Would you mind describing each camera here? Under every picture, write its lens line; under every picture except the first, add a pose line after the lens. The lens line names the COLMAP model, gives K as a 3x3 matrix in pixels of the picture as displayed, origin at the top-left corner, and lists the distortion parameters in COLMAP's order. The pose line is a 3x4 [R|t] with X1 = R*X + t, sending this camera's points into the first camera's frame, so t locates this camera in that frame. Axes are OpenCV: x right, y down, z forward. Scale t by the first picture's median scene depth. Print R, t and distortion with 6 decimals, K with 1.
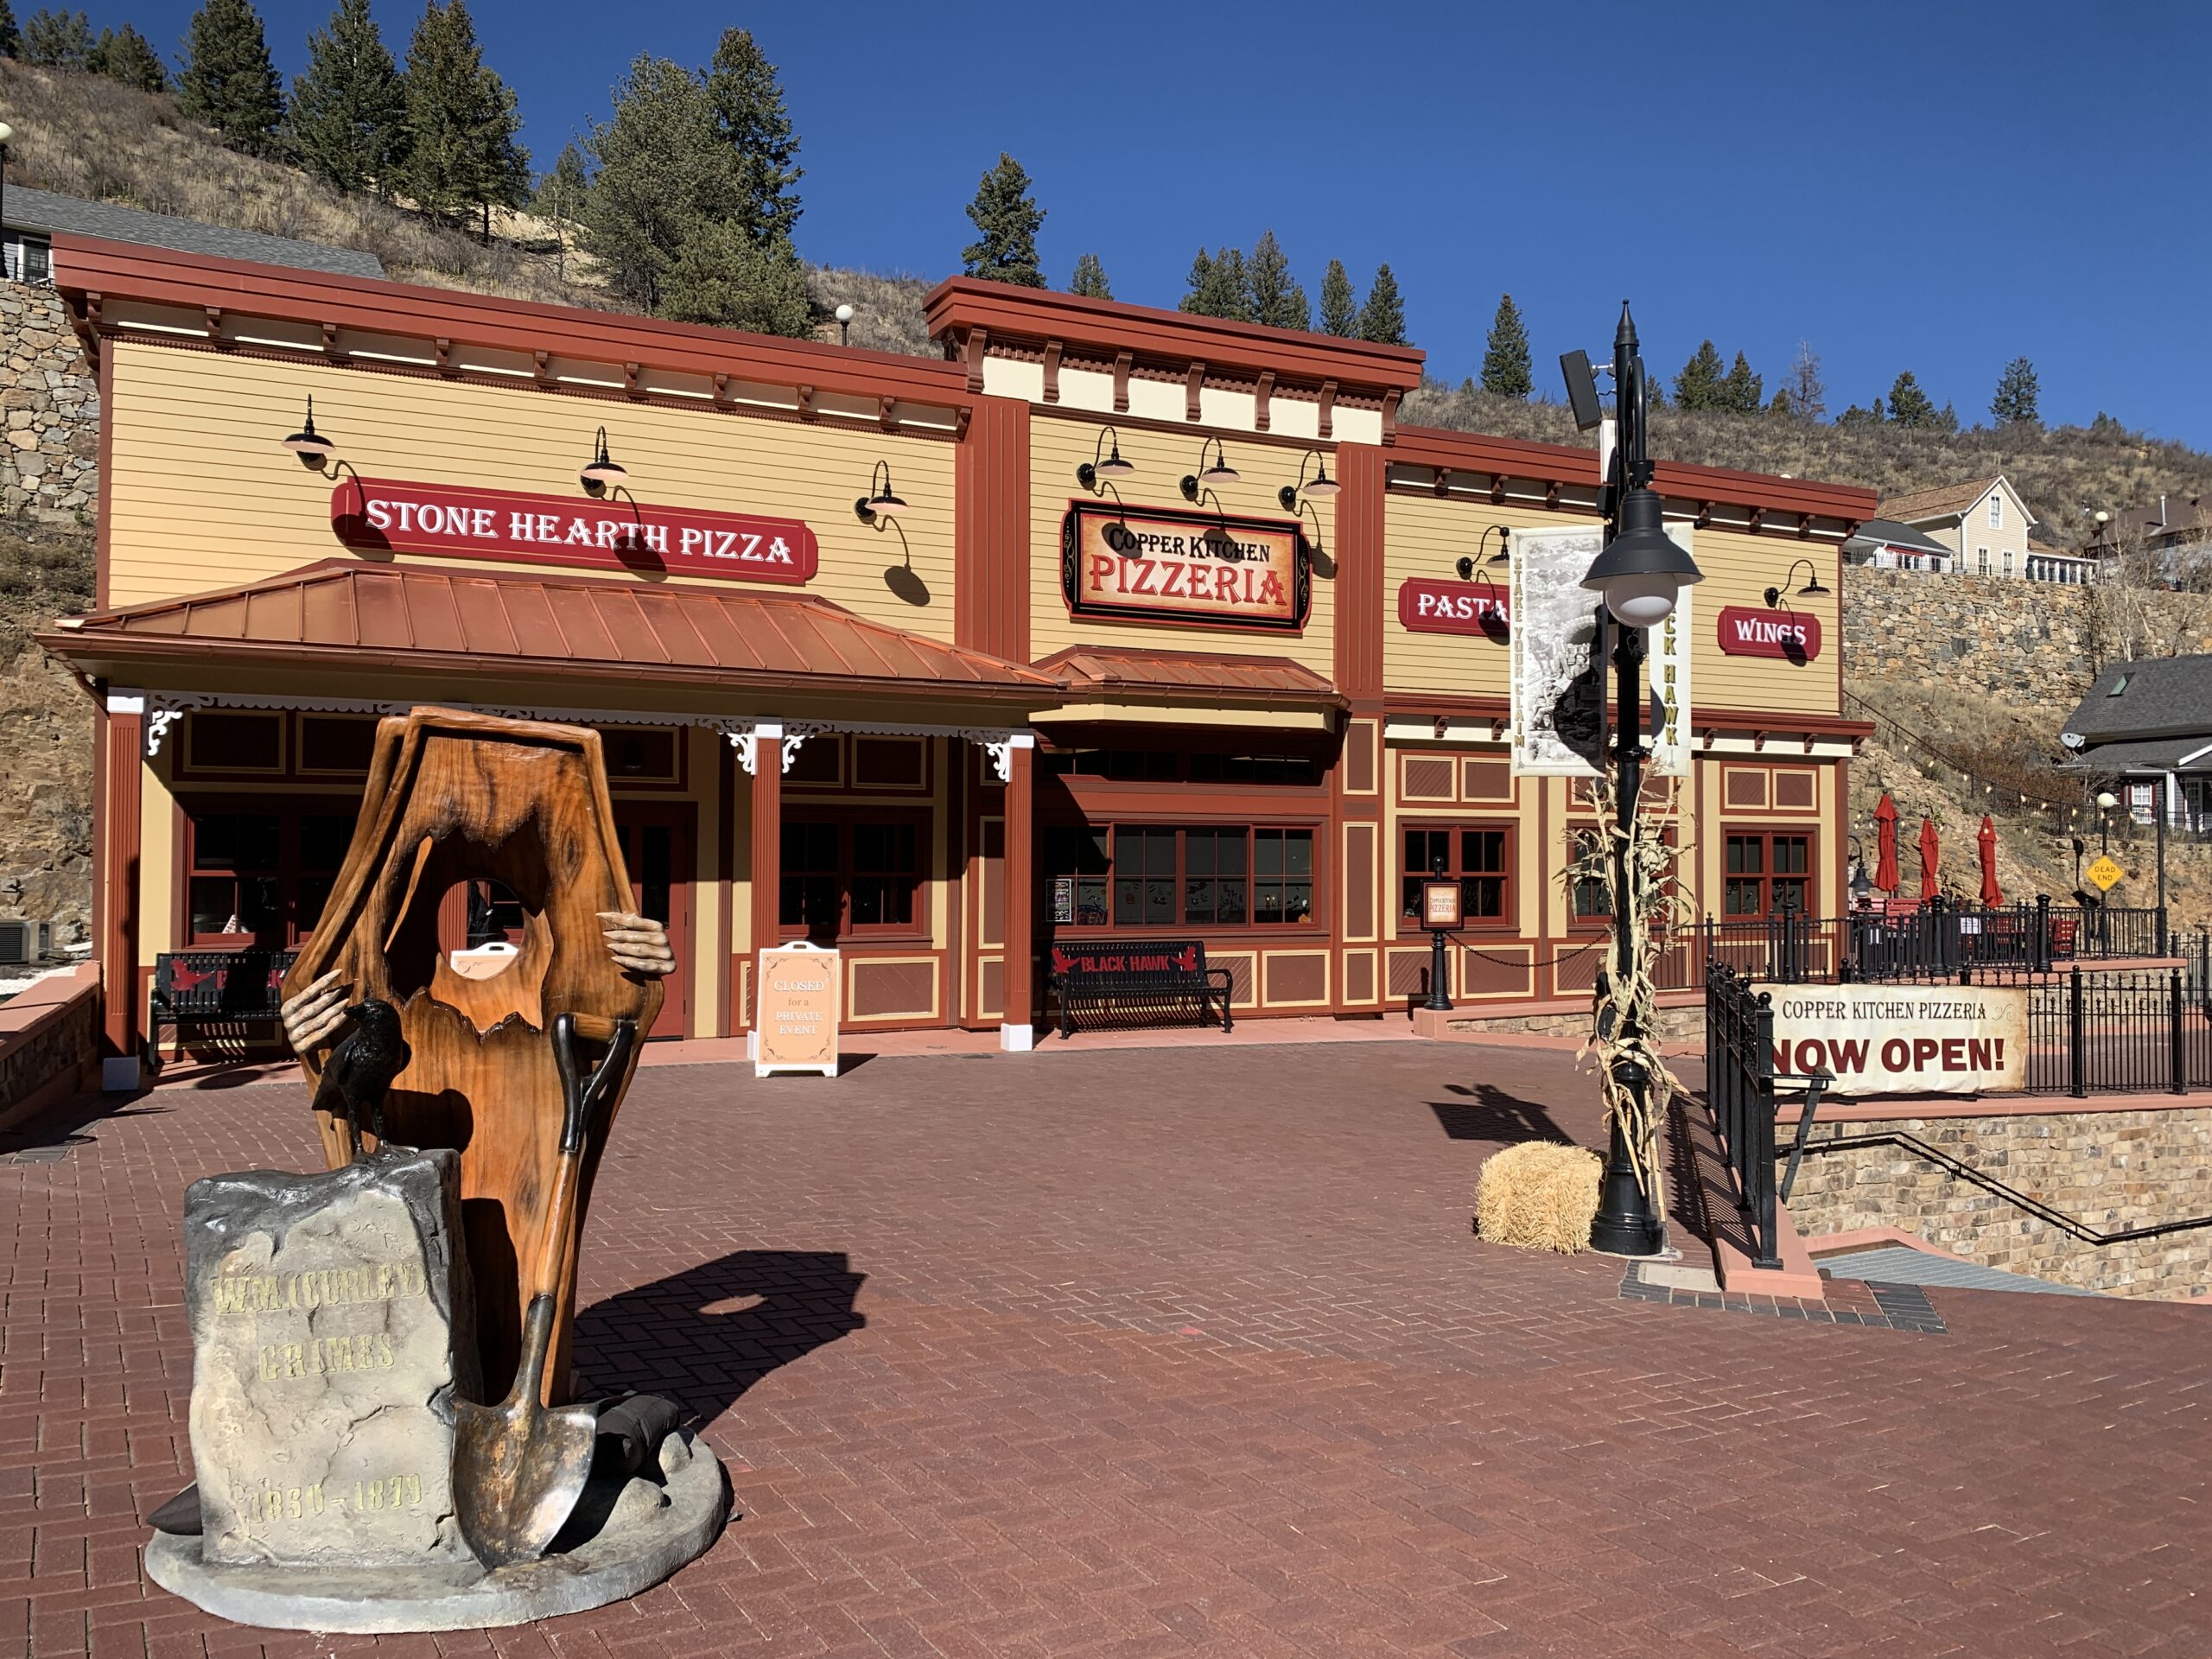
lens RADIAL K [[1728.1, 0, 1107.5], [0, 1728.1, 905.3], [0, 0, 1]] dist [0.058212, -0.001417]
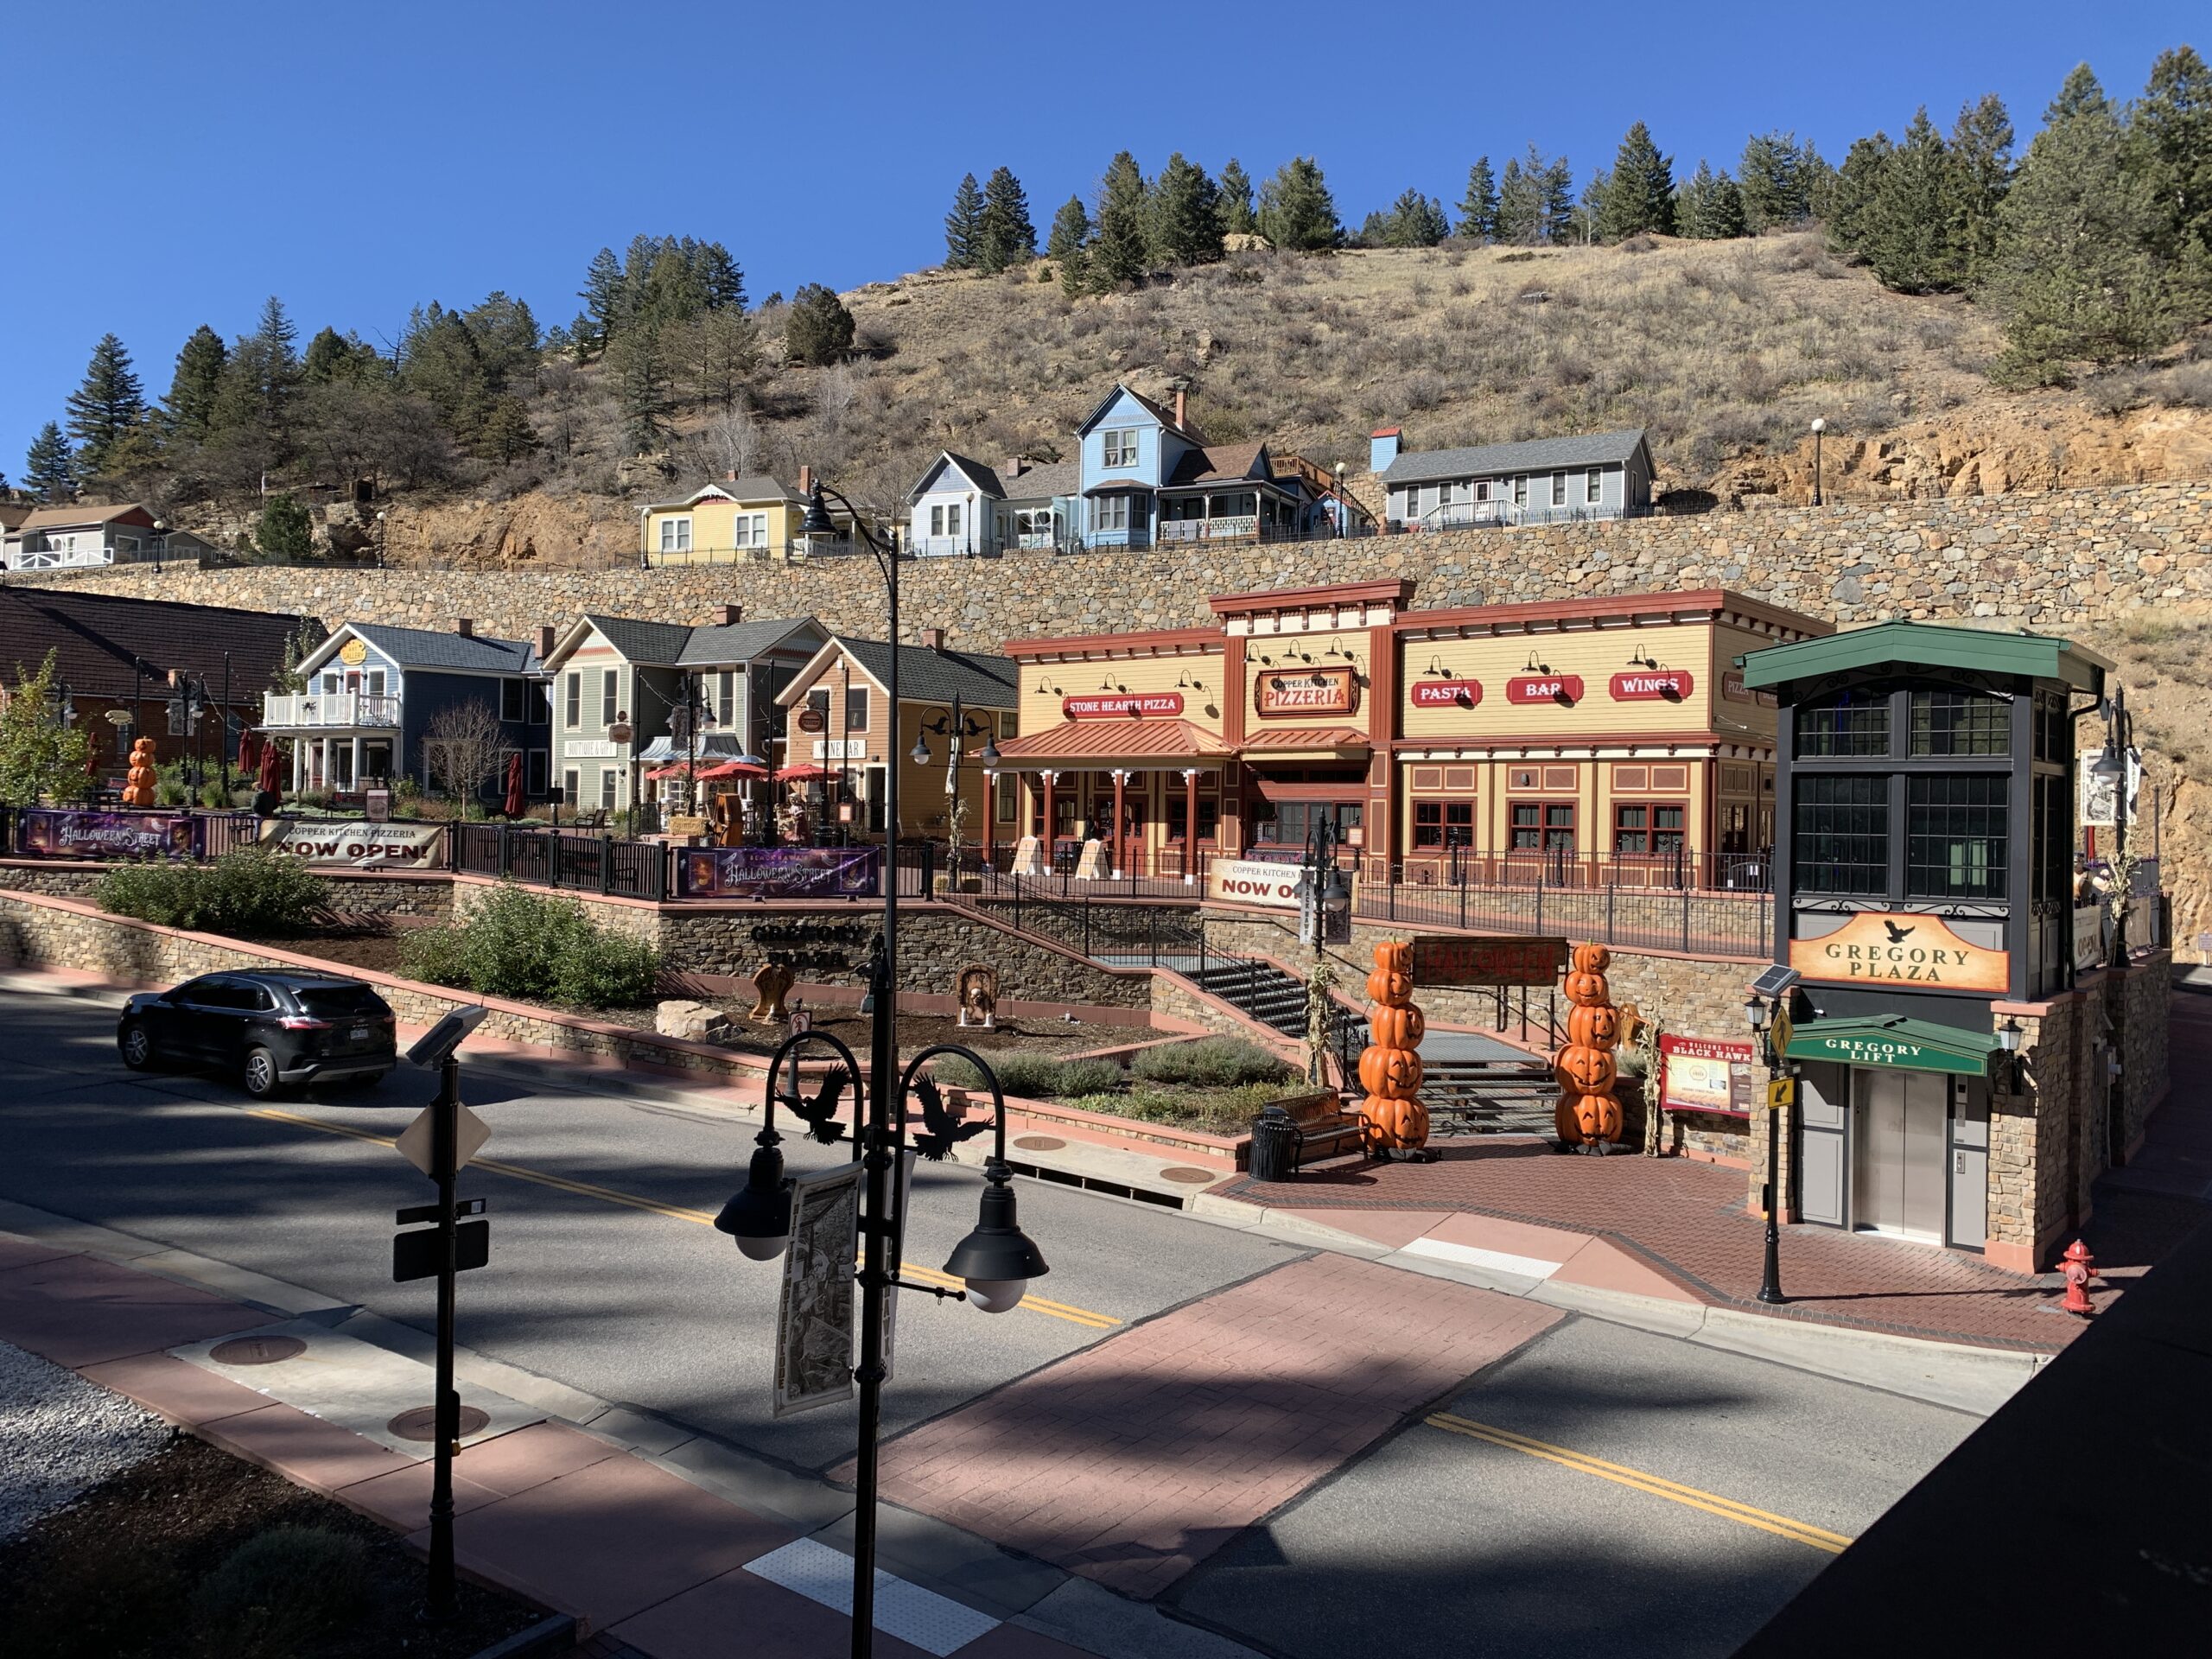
lens RADIAL K [[1670.5, 0, 1106.0], [0, 1670.5, 829.5], [0, 0, 1]] dist [0.060338, 0.002482]
pose [[0.418466, 0.001570, -0.908231, 1.932308], [-0.045717, 0.998767, -0.019338, 0.044875], [0.907081, 0.049614, 0.418022, -0.172654]]
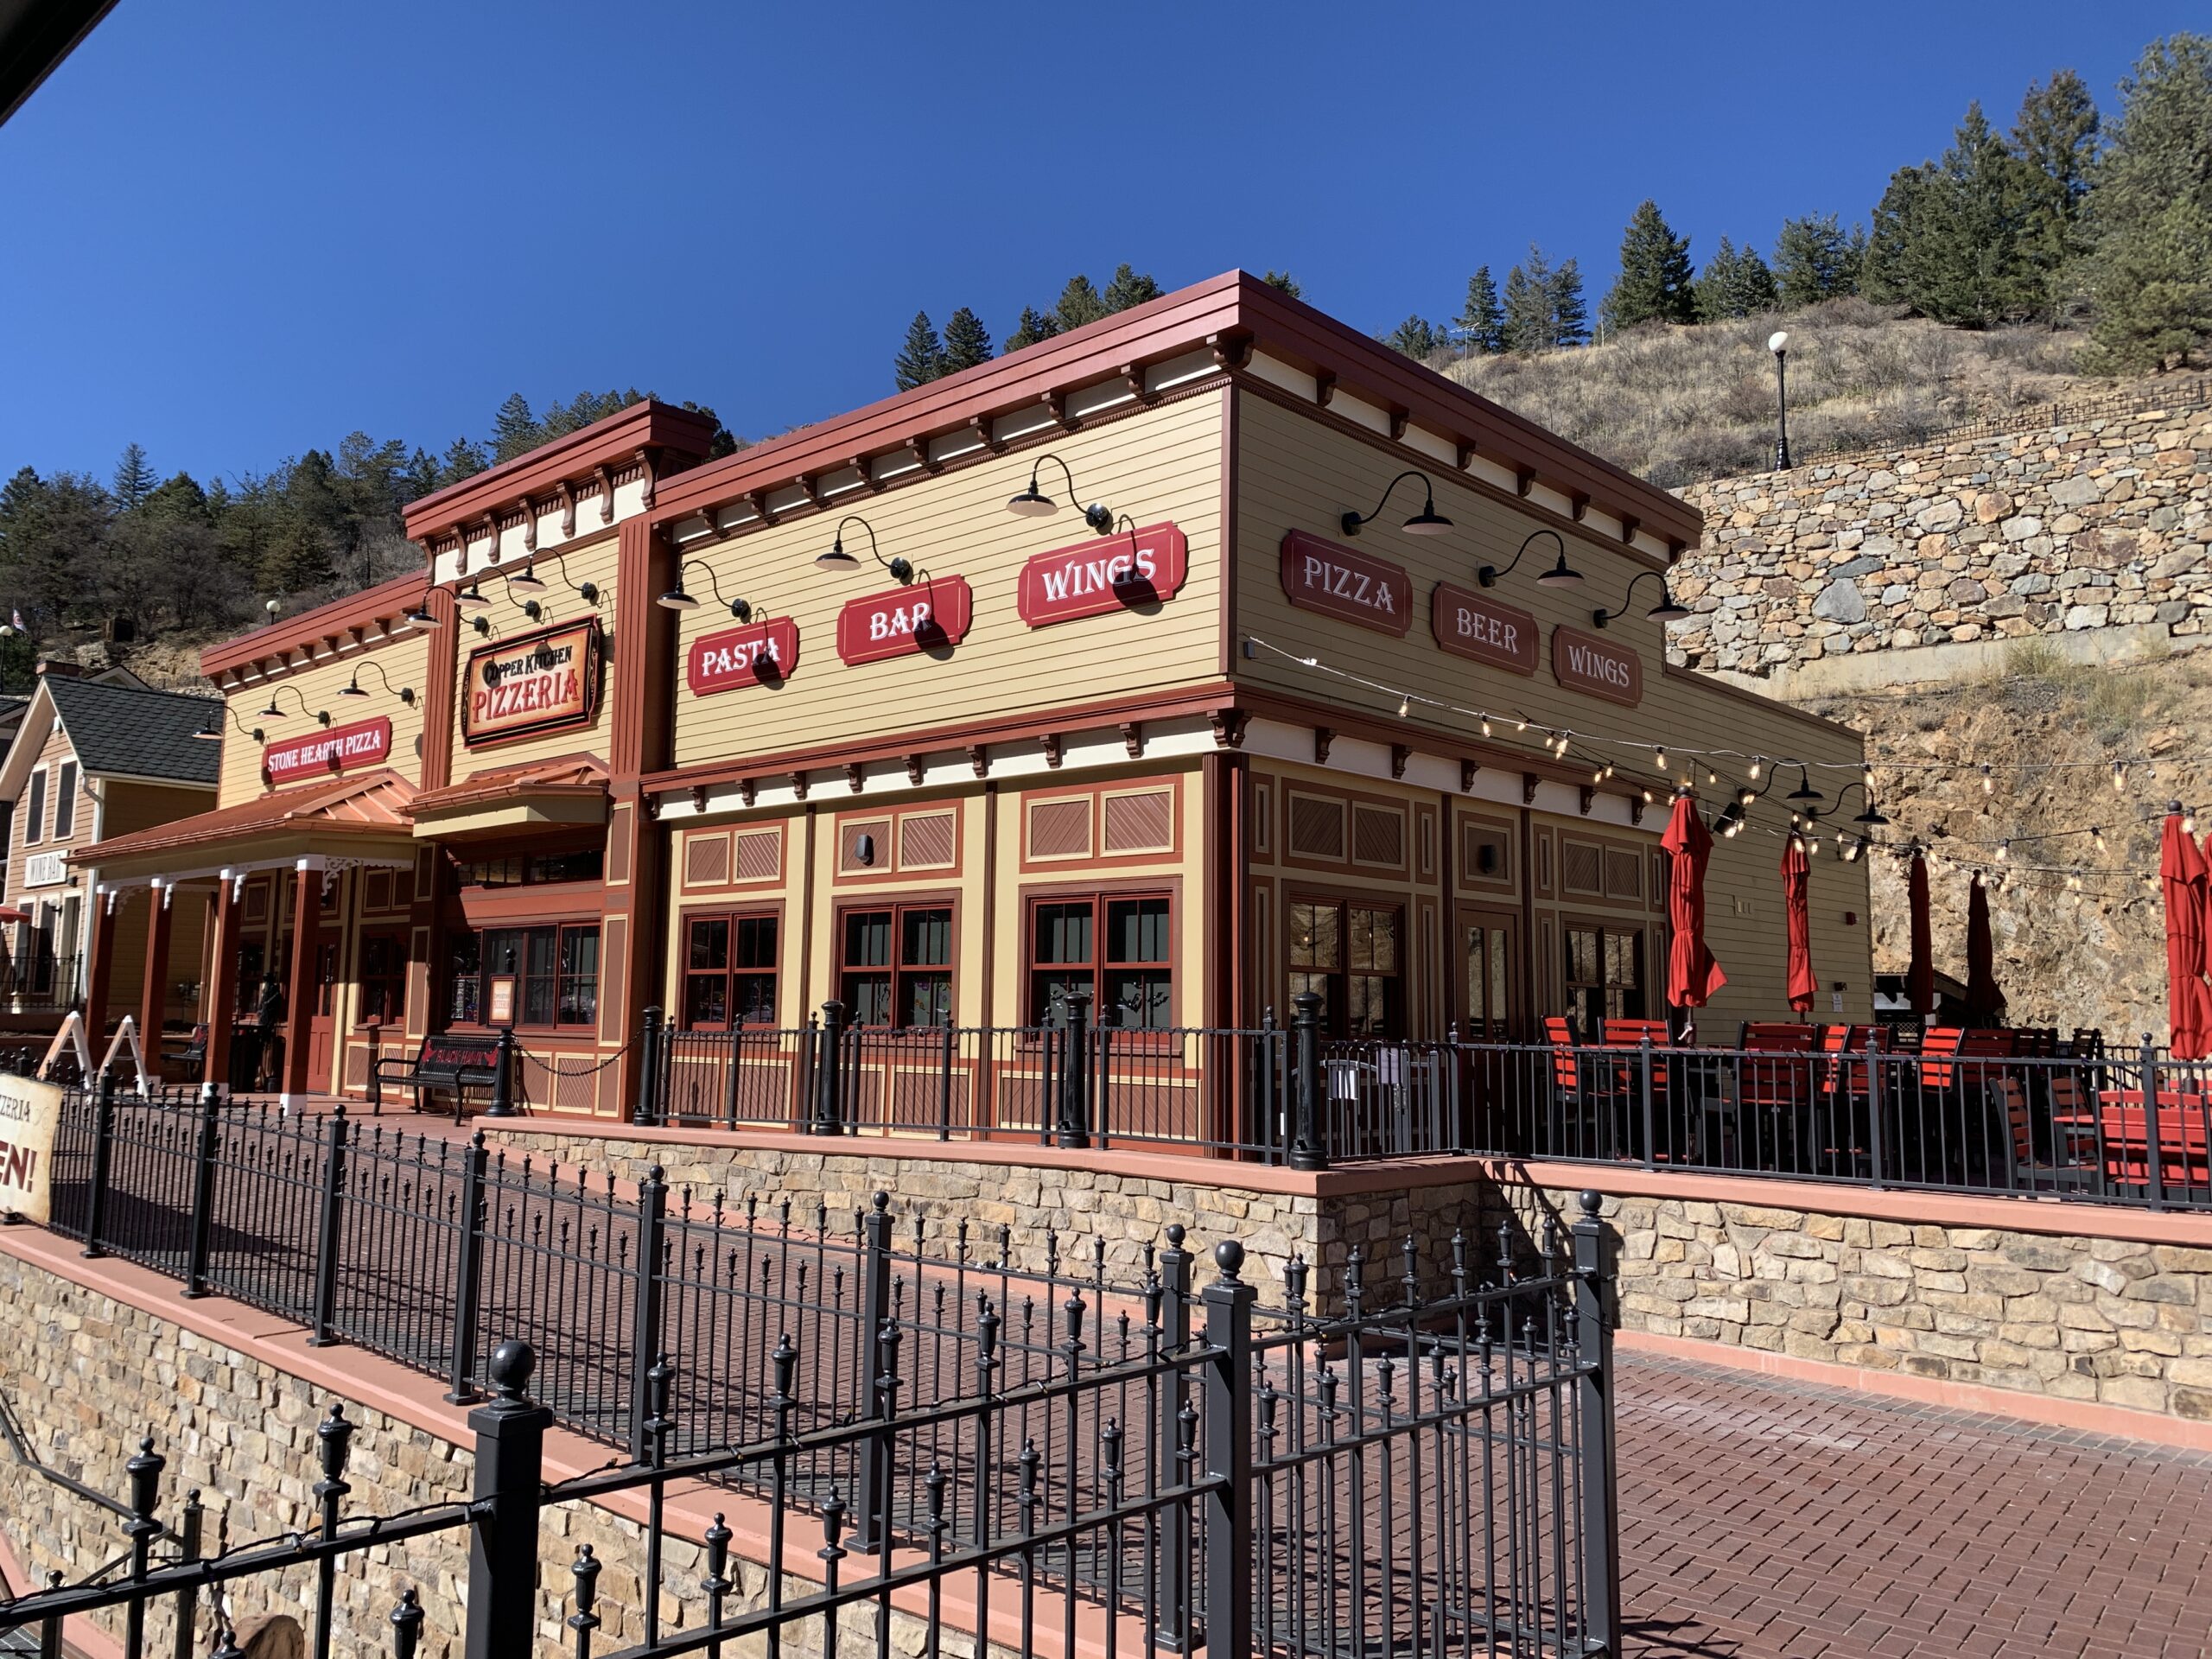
lens RADIAL K [[1627.0, 0, 1106.0], [0, 1627.0, 829.5], [0, 0, 1]] dist [0.175587, -0.121719]
pose [[0.359876, -0.107986, -0.926730, 1.076799], [-0.042672, 0.990335, -0.131969, 0.011489], [0.932024, 0.087038, 0.351790, 0.954586]]
